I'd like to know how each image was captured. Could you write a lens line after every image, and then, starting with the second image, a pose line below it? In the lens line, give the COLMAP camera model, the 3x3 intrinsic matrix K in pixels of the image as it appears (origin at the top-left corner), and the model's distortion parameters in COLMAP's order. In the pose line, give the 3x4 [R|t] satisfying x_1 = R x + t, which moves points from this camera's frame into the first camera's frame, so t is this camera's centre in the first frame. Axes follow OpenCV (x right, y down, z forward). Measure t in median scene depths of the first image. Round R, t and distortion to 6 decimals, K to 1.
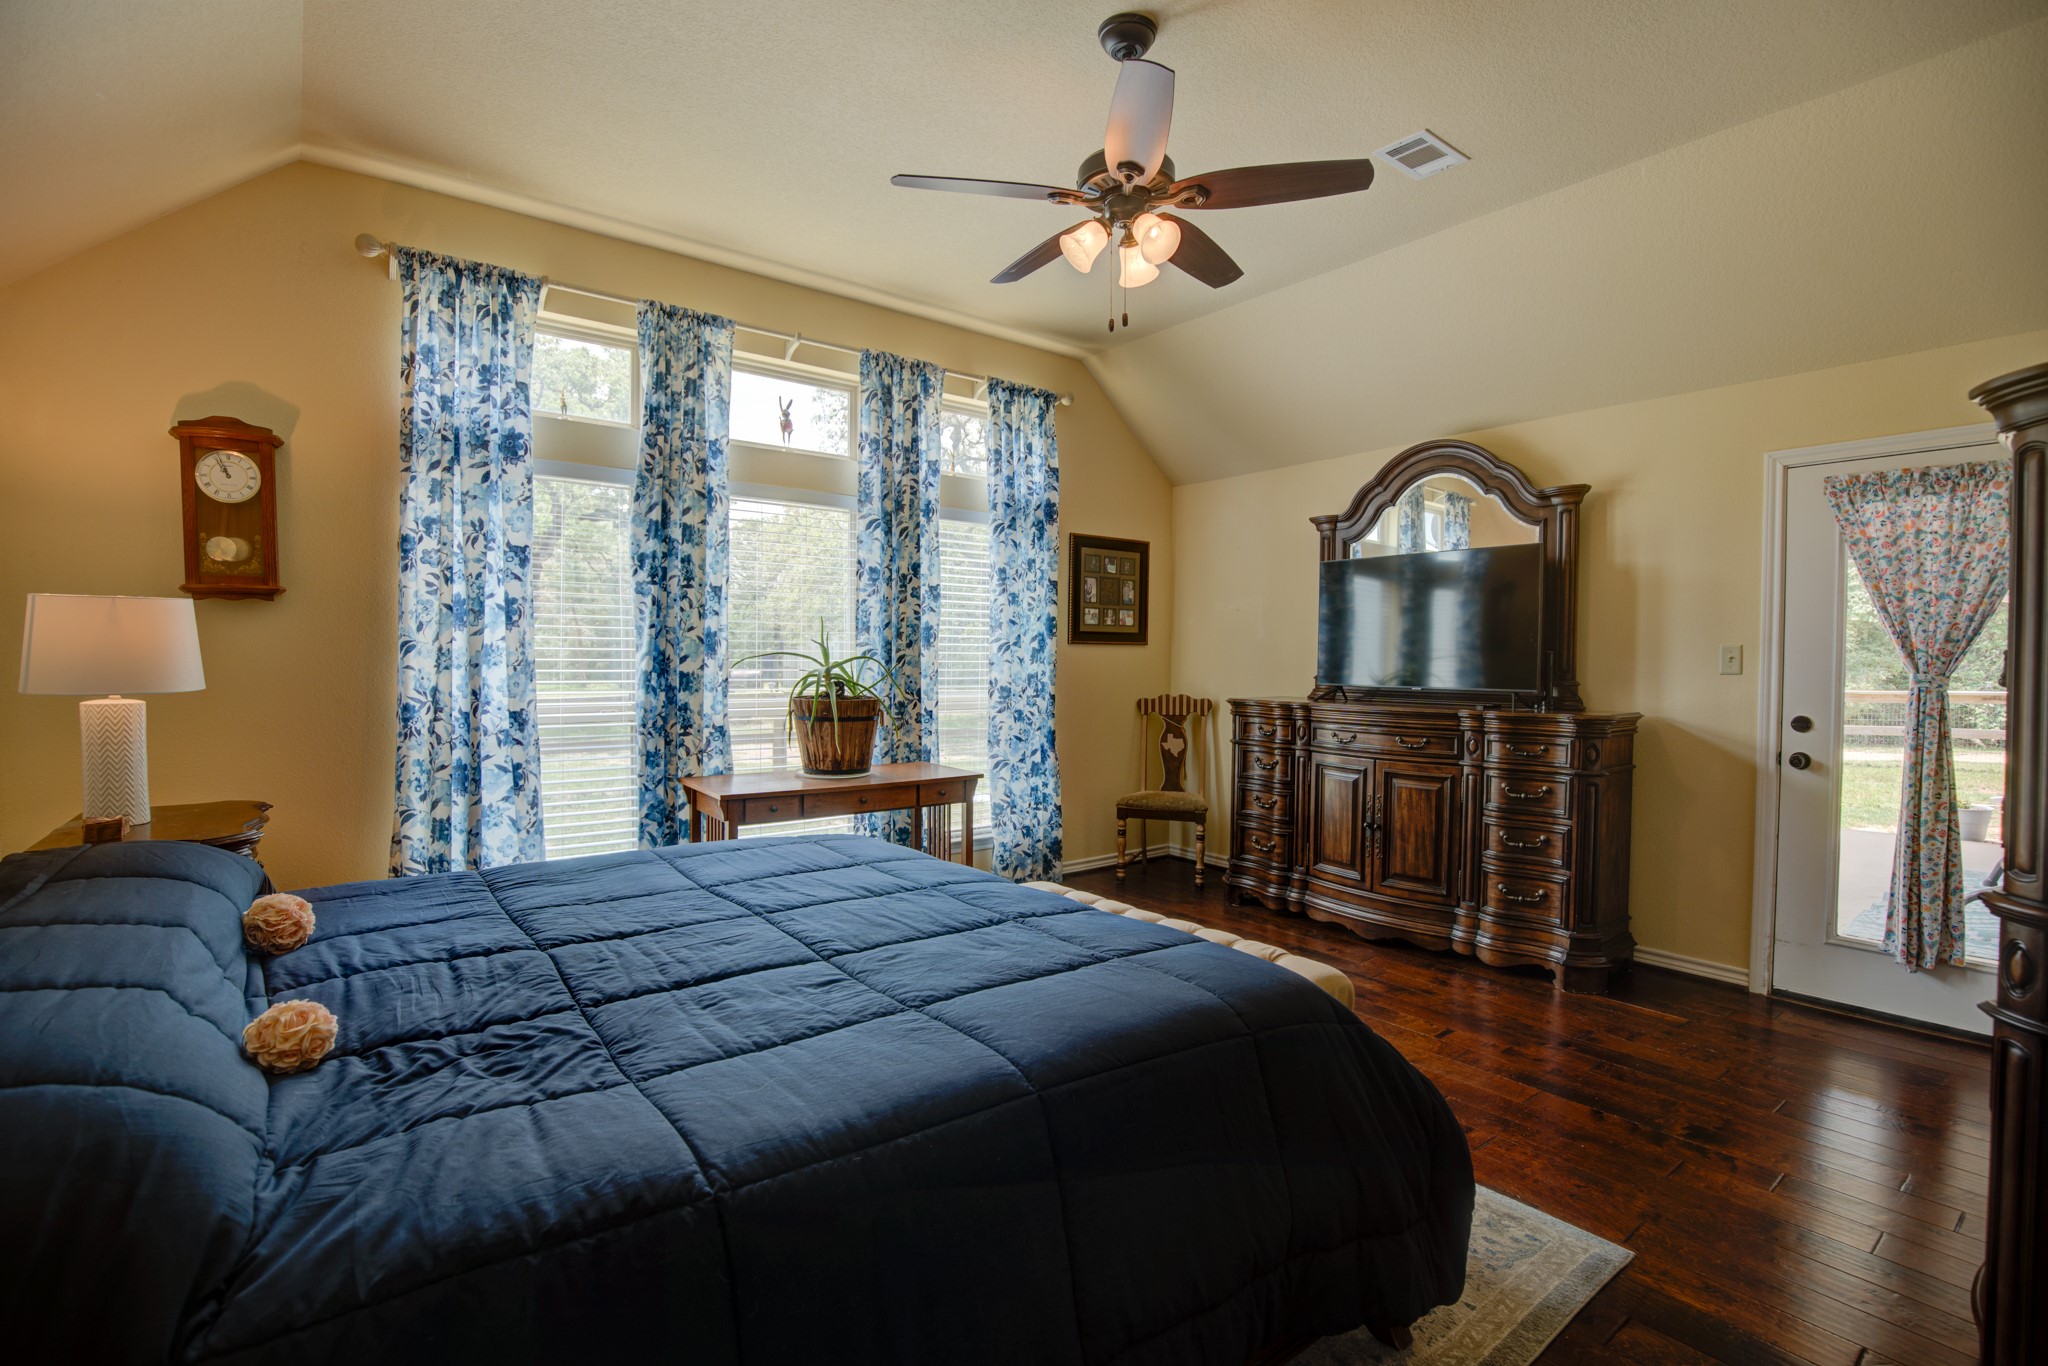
lens RADIAL K [[939.0, 0, 1024.0], [0, 939.0, 683.0], [0, 0, 1]] dist [-0.039775, 0.008894]
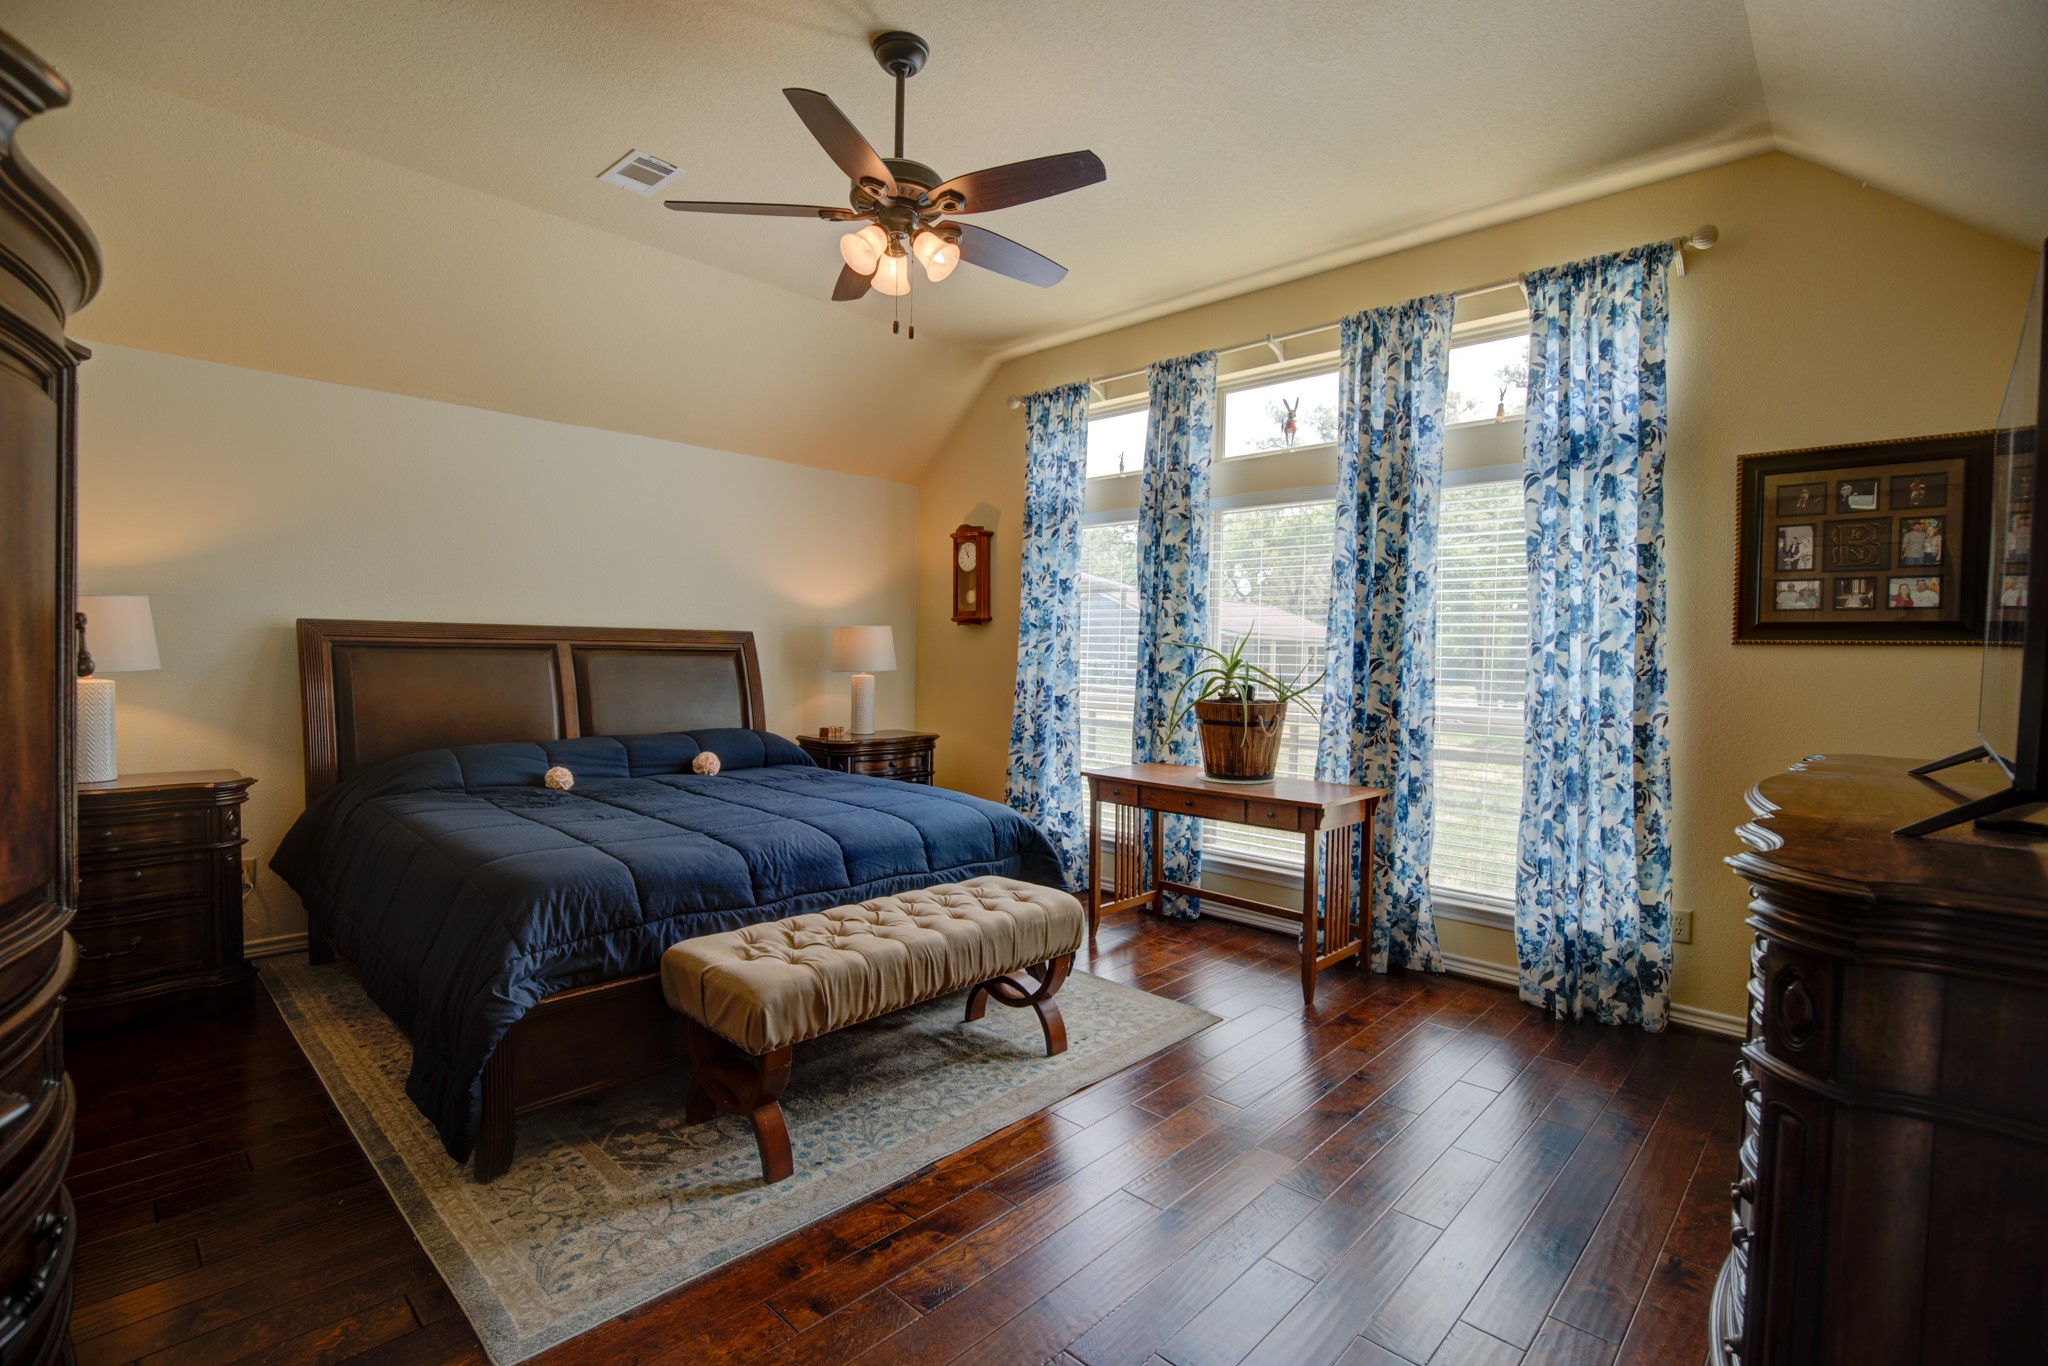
lens RADIAL K [[939.0, 0, 1024.0], [0, 939.0, 683.0], [0, 0, 1]] dist [-0.039775, 0.008894]
pose [[0.142829, 0.028782, -0.989329, 0.731261], [-0.039768, 0.998937, 0.023321, -0.017664], [0.988948, 0.036013, 0.143822, 0.627476]]
